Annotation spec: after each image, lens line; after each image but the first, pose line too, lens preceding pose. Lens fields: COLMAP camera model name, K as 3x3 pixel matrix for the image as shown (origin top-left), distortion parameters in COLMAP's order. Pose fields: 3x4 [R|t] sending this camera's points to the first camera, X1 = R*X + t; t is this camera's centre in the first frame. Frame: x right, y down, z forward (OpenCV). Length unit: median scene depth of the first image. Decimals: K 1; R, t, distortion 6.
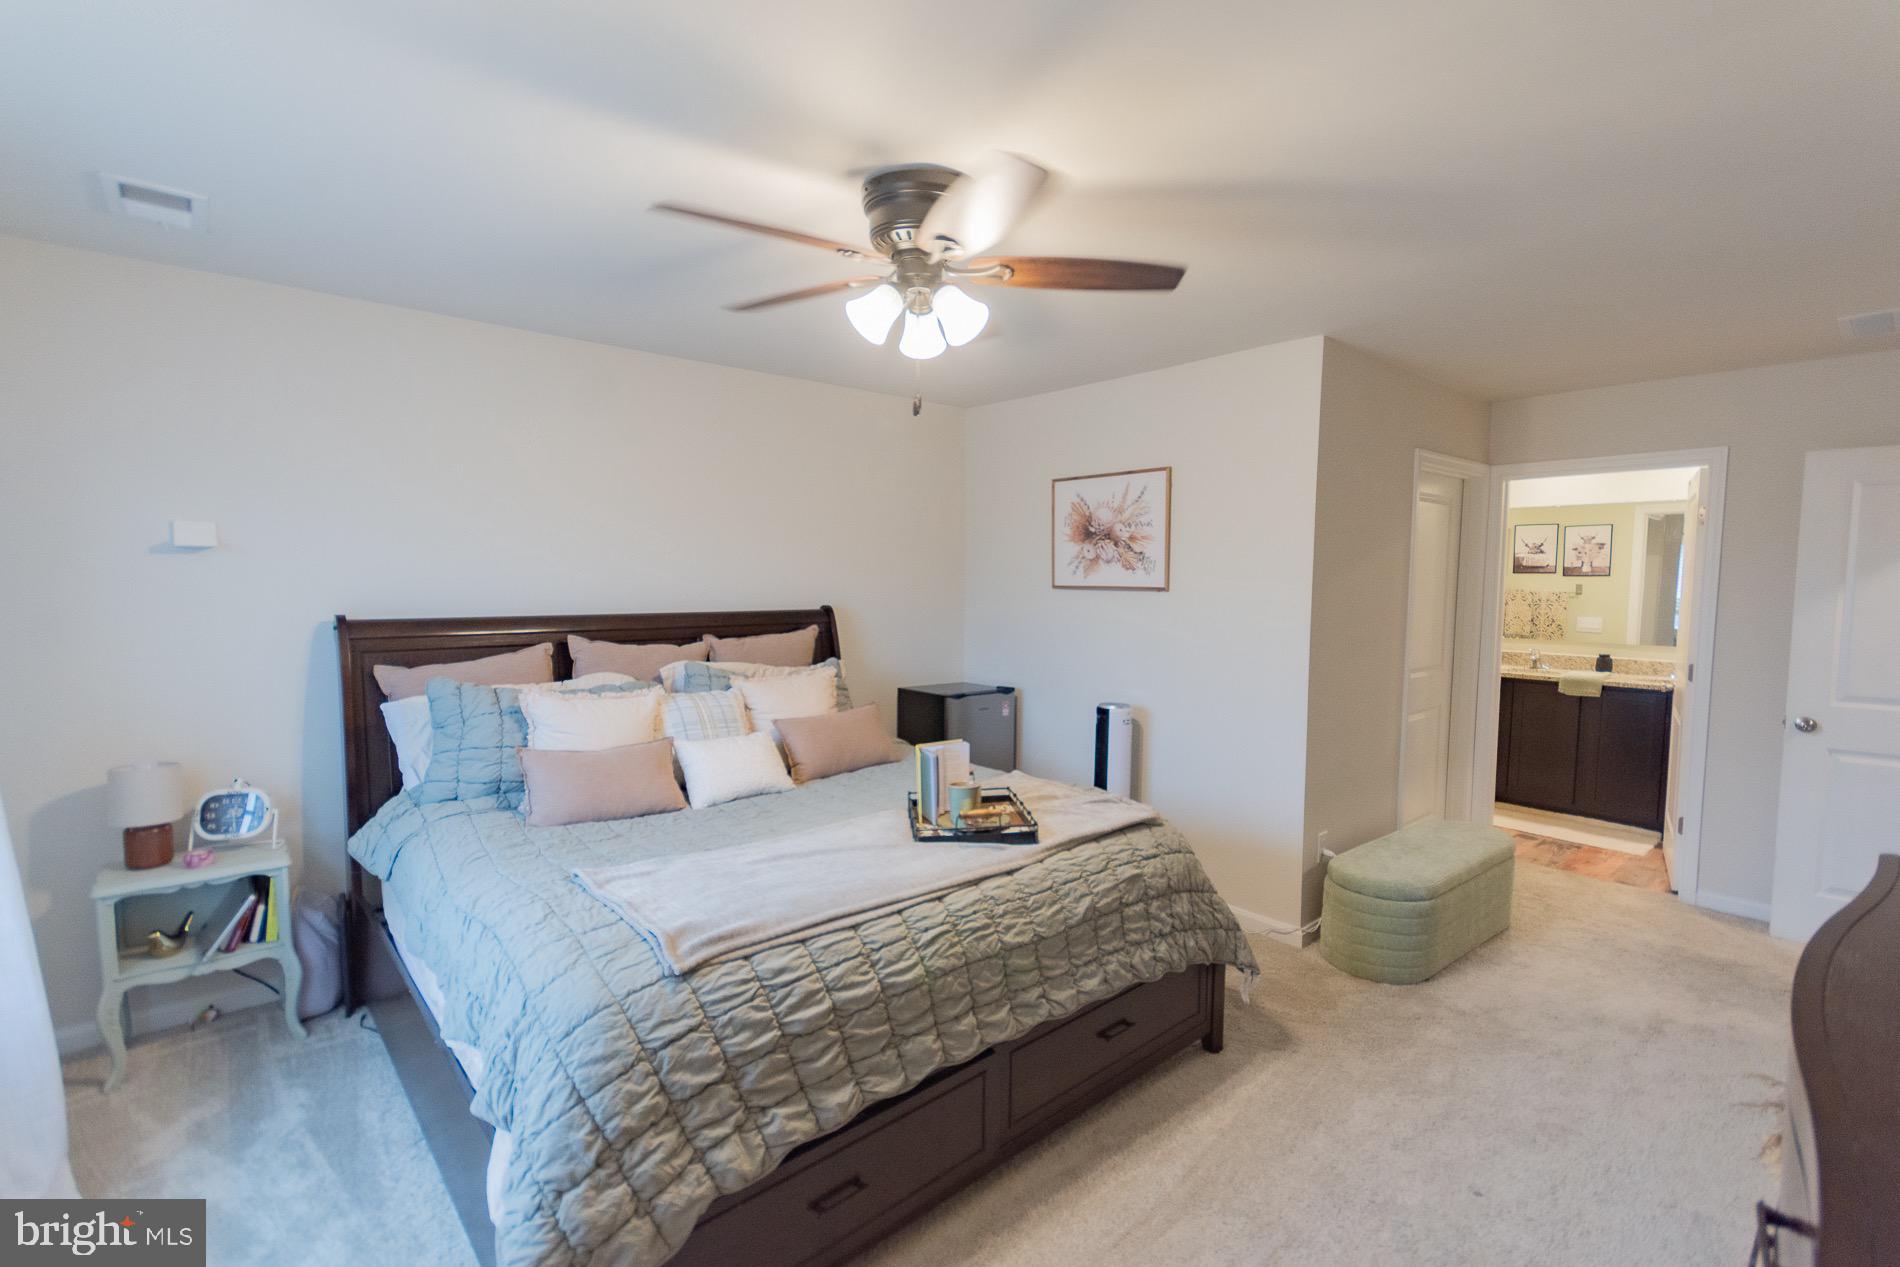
lens RADIAL K [[850.7, 0, 948.9], [0, 850.7, 633.6], [0, 0, 1]] dist [0.013857, -0.004327]
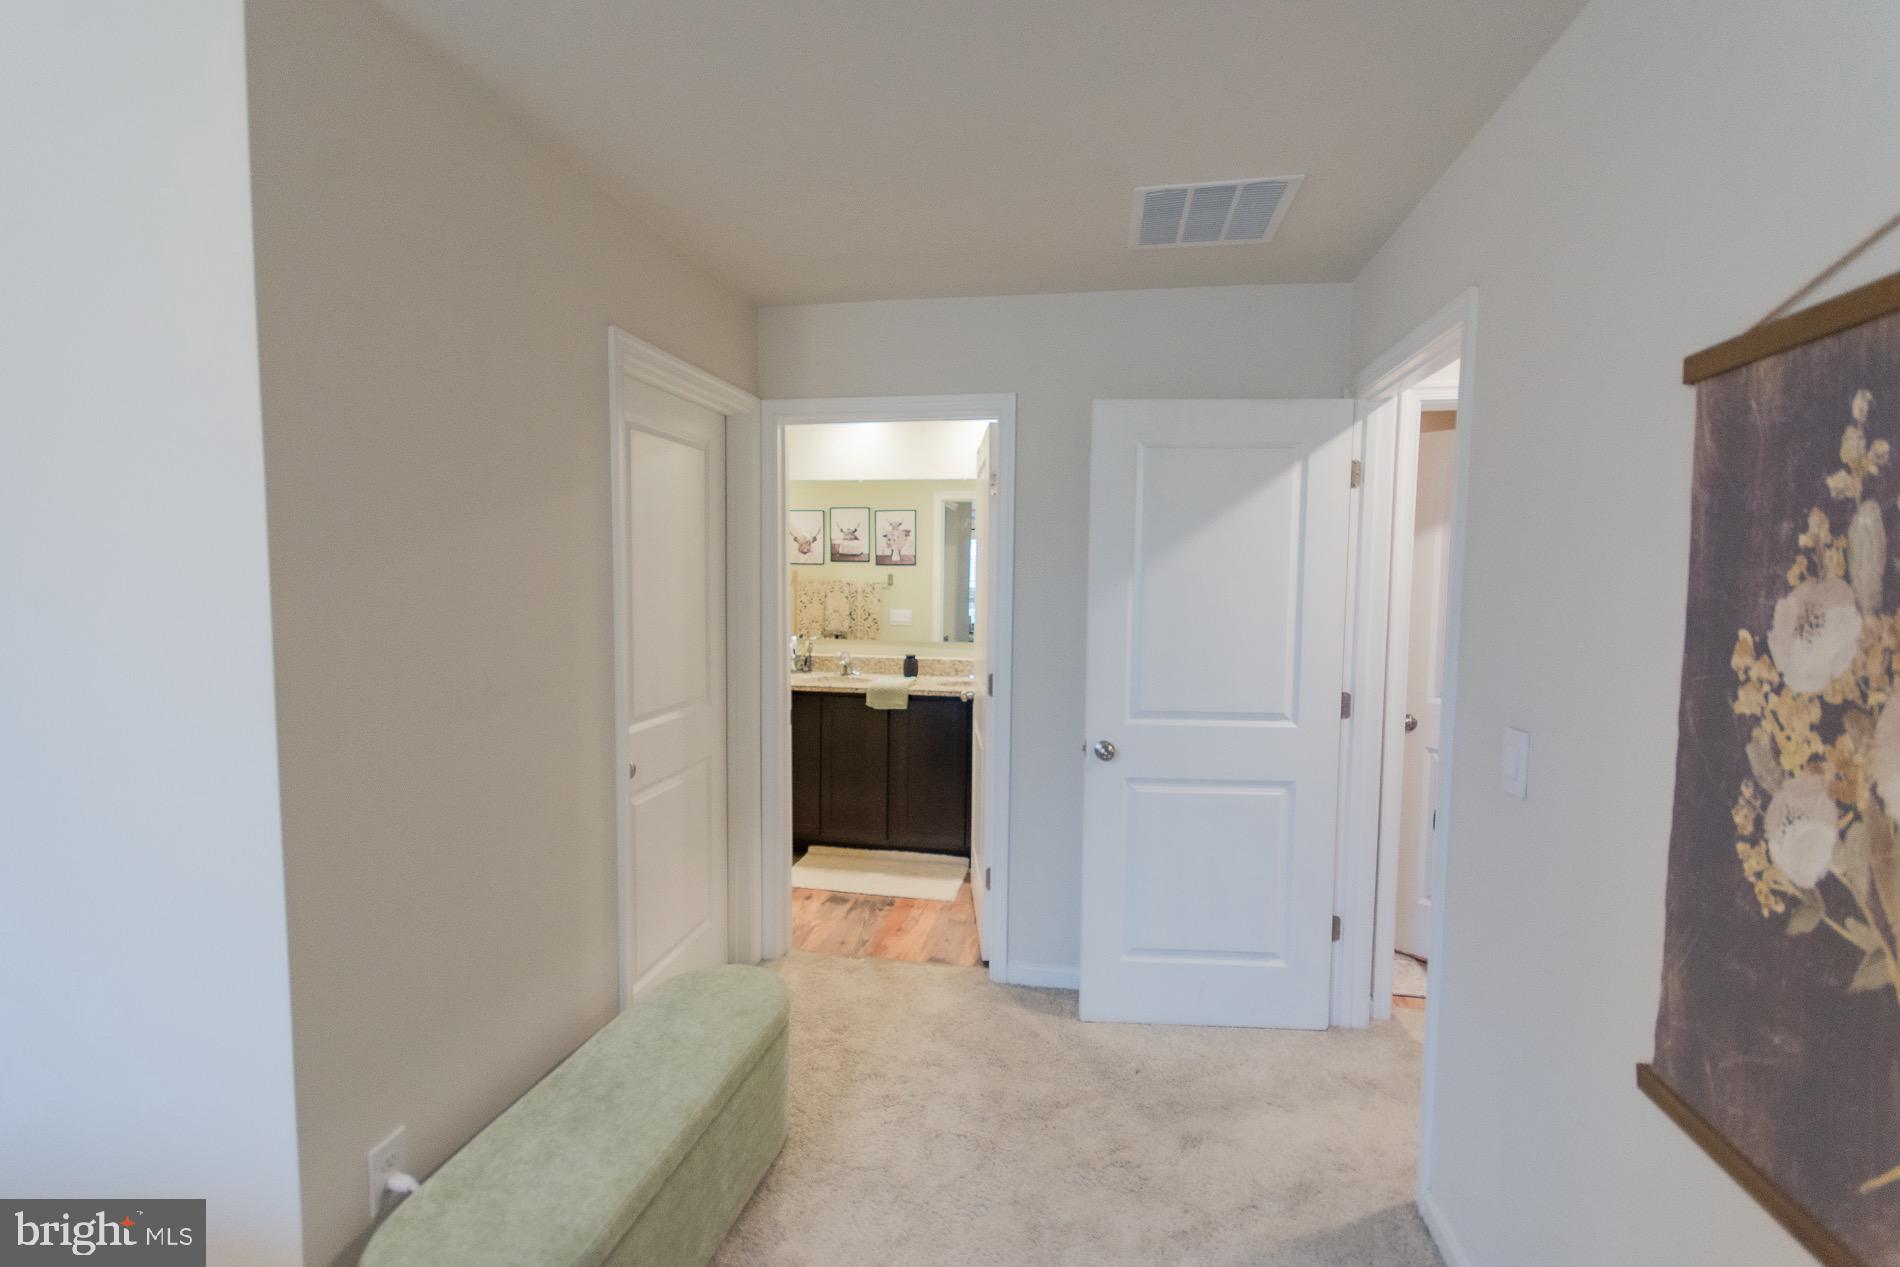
lens RADIAL K [[850.7, 0, 942.5], [0, 850.7, 641.8], [0, 0, 1]] dist [0.013857, -0.004327]
pose [[0.781249, -0.051435, 0.622097, 0.340101], [0.039790, 0.998676, 0.032601, -0.020371], [-0.622950, -0.000716, 0.782261, 0.408328]]
